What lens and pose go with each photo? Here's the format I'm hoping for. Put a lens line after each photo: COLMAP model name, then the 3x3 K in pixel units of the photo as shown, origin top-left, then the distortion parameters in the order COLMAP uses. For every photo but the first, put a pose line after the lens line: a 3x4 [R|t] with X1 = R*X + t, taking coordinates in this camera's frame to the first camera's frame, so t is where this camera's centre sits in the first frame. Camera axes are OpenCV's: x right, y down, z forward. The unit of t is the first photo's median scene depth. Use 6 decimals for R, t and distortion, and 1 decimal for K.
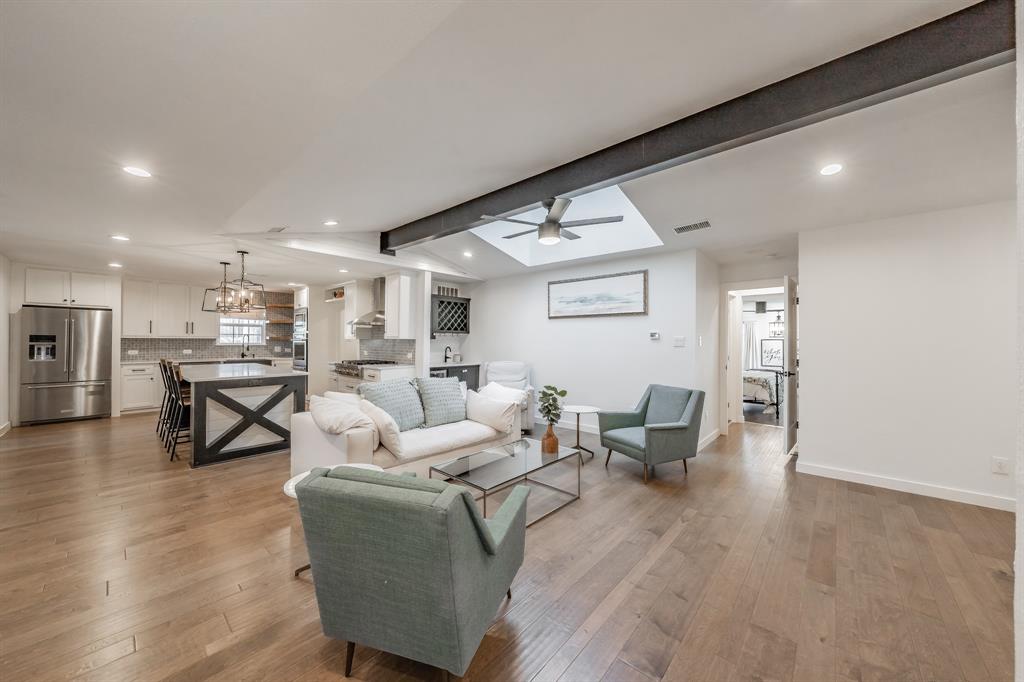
lens RADIAL K [[376.9, 0, 518.2], [0, 376.9, 334.3], [0, 0, 1]] dist [0.000226, 0.000001]
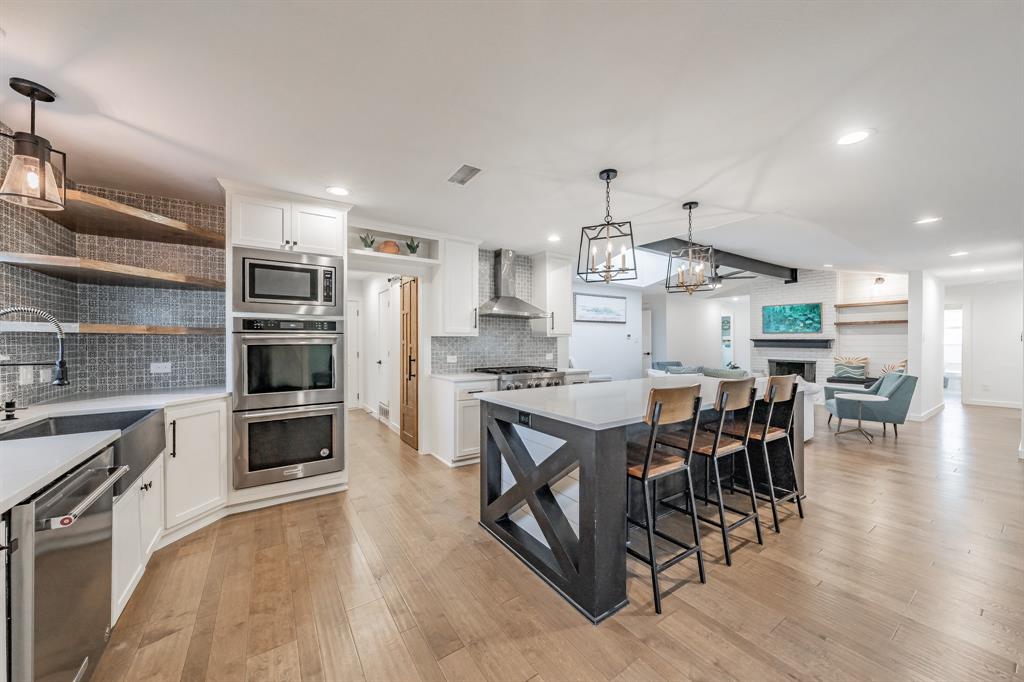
lens RADIAL K [[370.7, 0, 512.0], [0, 370.7, 341.0], [0, 0, 1]] dist [0.002150, 0.000122]
pose [[0.215473, -0.004434, 0.976500, -1.129320], [-0.014344, 0.999867, 0.007705, 0.016691], [-0.976404, -0.015667, 0.215381, 0.907314]]
